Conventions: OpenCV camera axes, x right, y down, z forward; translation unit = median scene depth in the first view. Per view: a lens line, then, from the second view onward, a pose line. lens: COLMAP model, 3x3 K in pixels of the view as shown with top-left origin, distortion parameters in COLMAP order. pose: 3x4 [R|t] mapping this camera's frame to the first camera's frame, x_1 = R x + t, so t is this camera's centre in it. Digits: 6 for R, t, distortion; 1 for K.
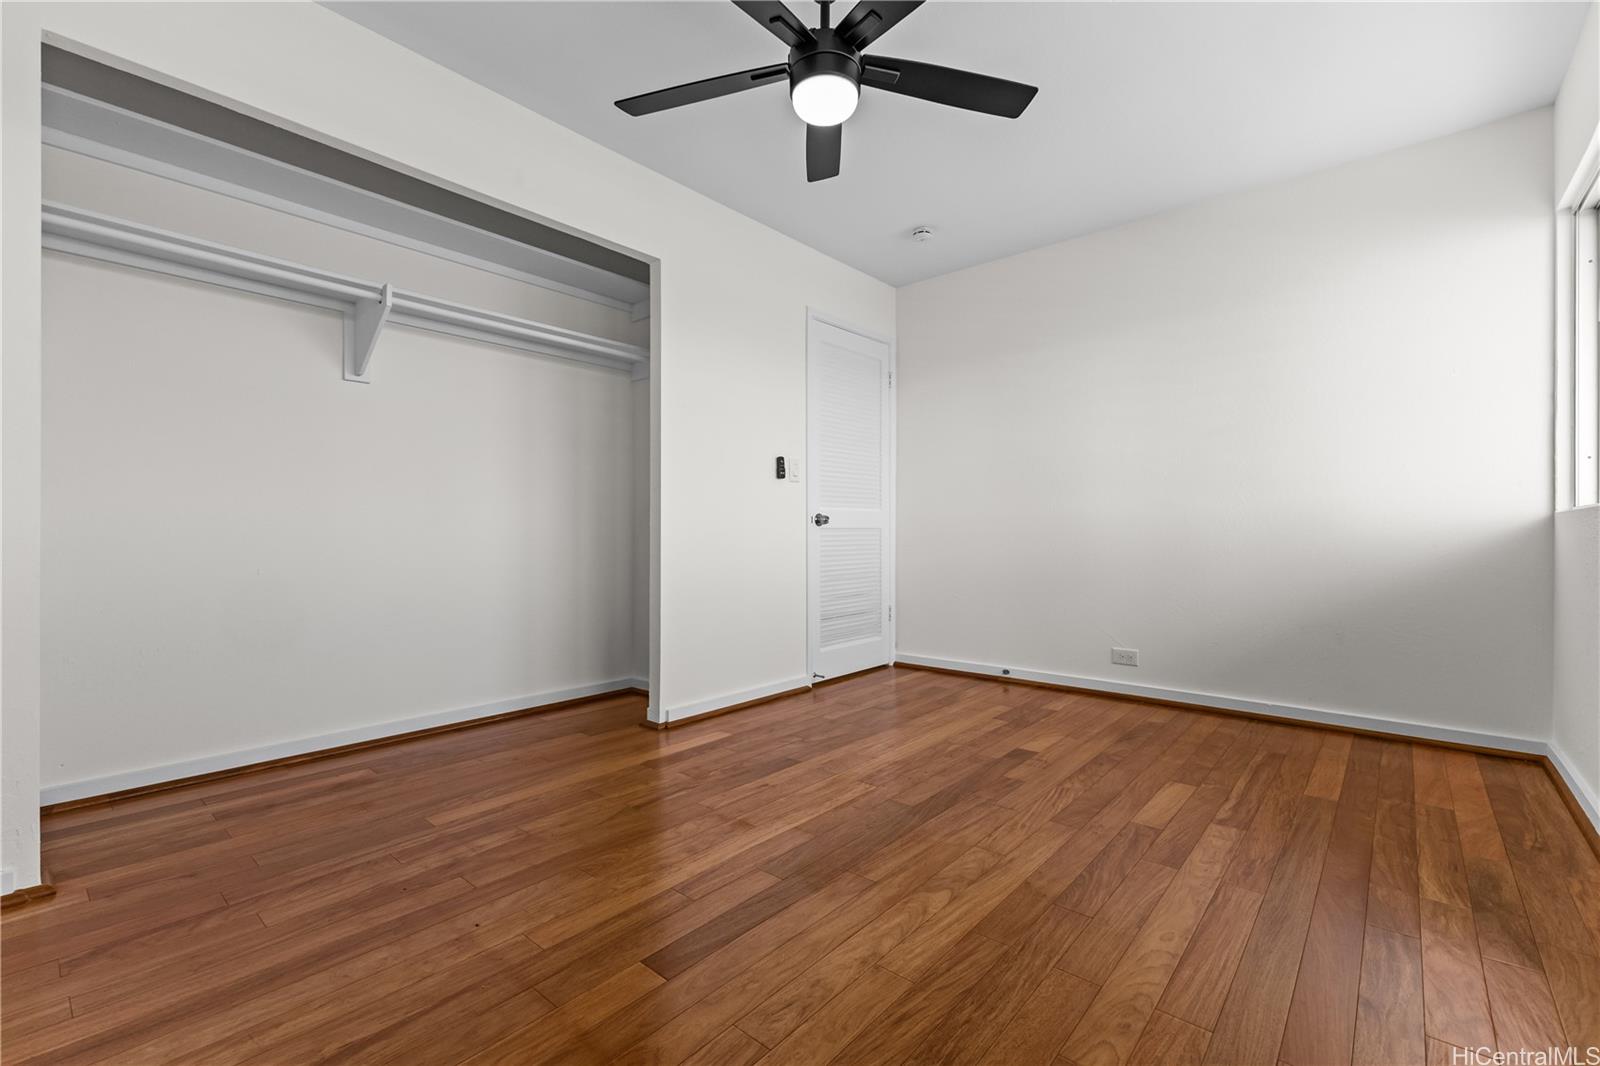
lens RADIAL K [[690.6, 0, 800.0], [0, 690.6, 533.0], [0, 0, 1]] dist [0.007924, 0.000221]
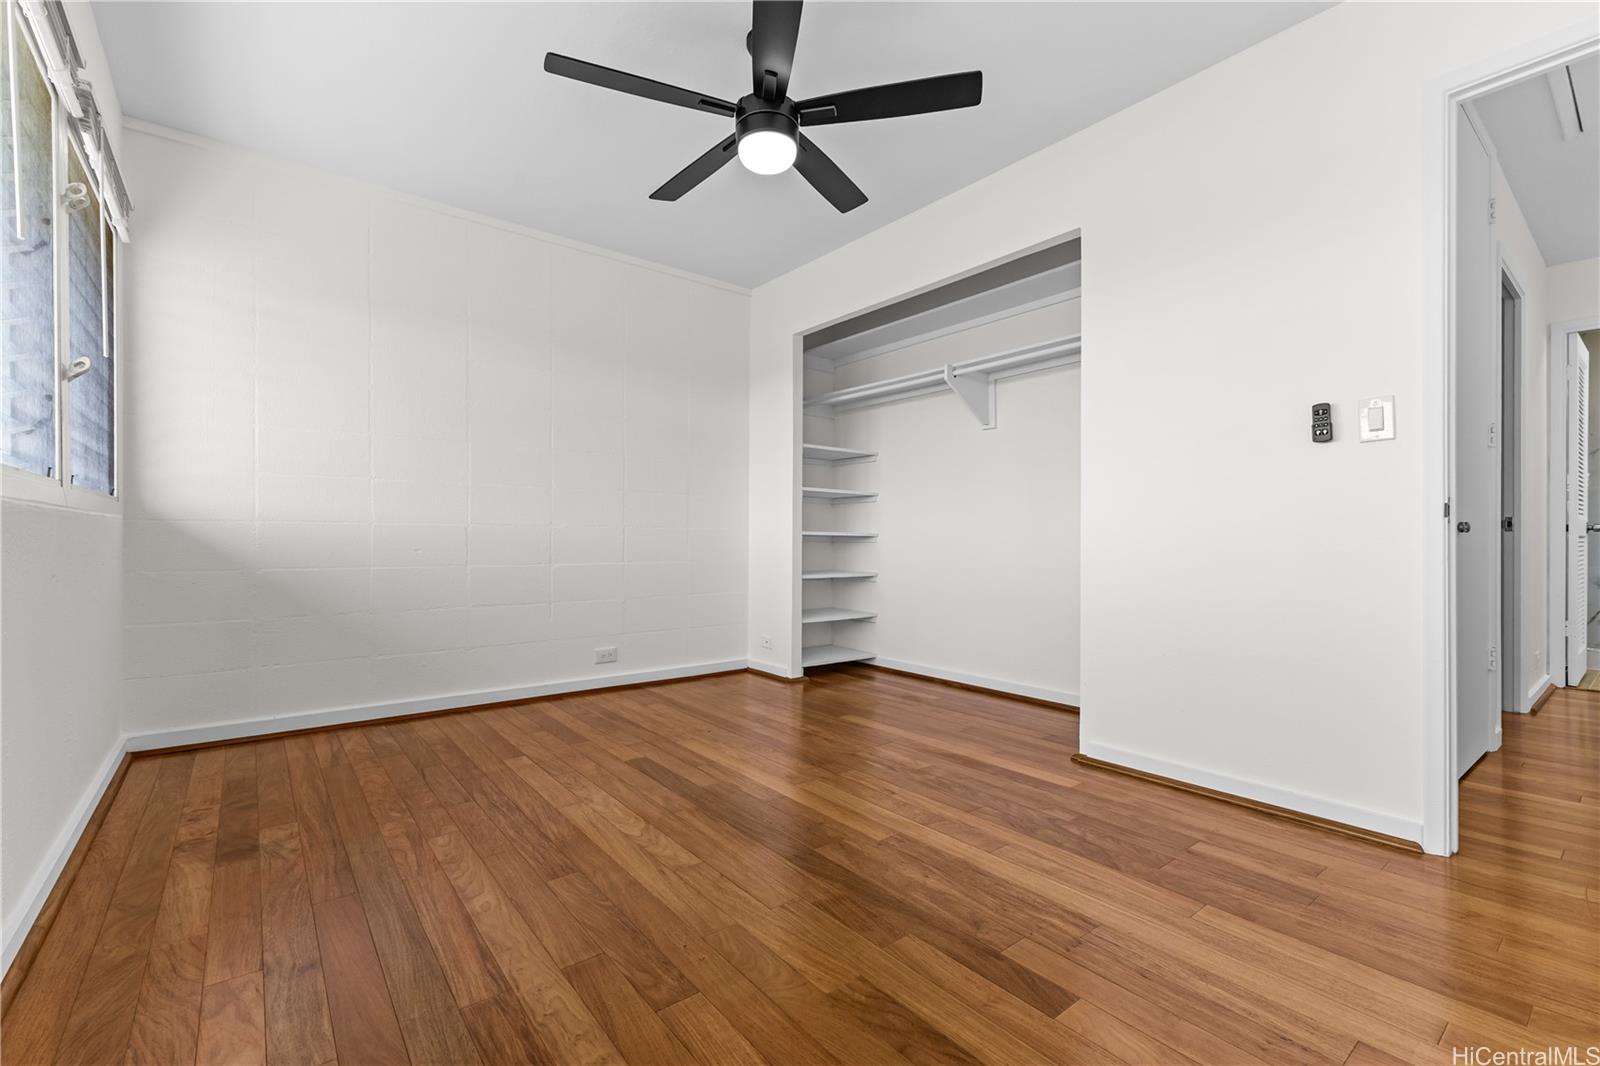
lens RADIAL K [[690.6, 0, 800.0], [0, 690.6, 533.0], [0, 0, 1]] dist [0.007924, 0.000221]
pose [[-0.179376, -0.005694, -0.983764, 0.899663], [-0.002481, 0.999983, -0.005335, 0.000005], [0.983777, 0.001484, -0.179387, 0.996262]]
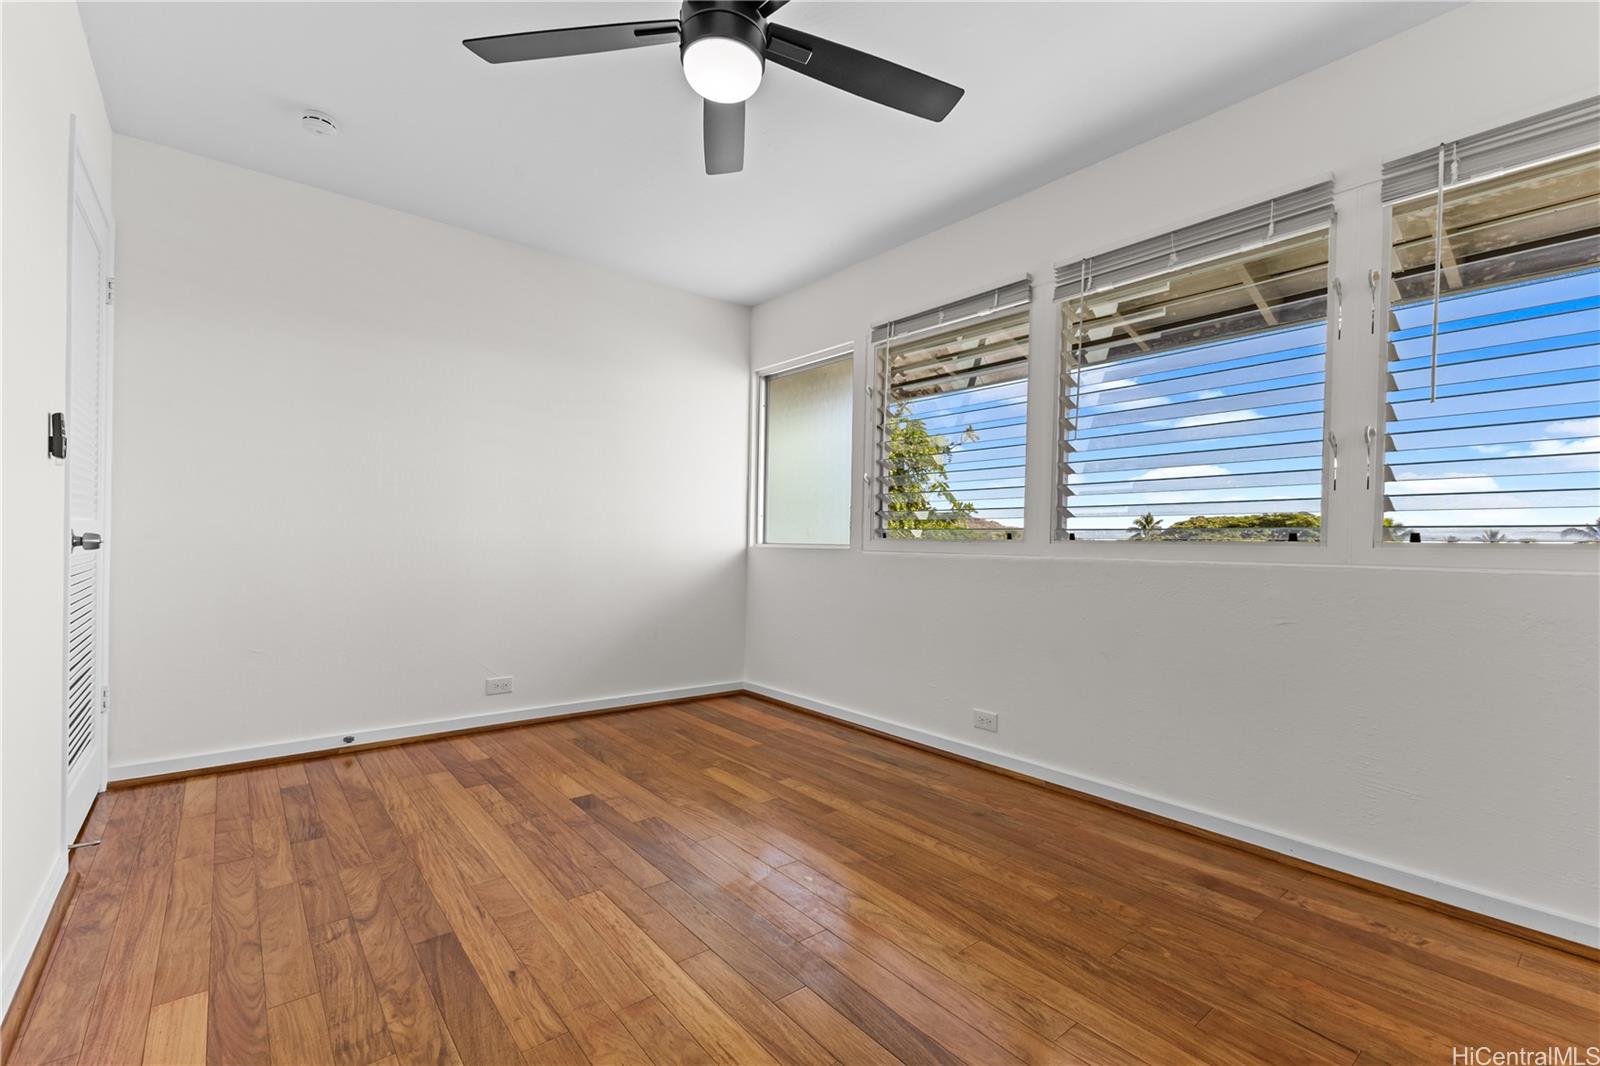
lens RADIAL K [[700.8, 0, 805.8], [0, 700.8, 539.3], [0, 0, 1]] dist [0.003111, 0.000429]
pose [[0.167300, 0.006780, 0.985883, -0.627757], [-0.016265, 0.999859, -0.004116, -0.044329], [-0.985772, -0.015347, 0.167387, 0.593189]]
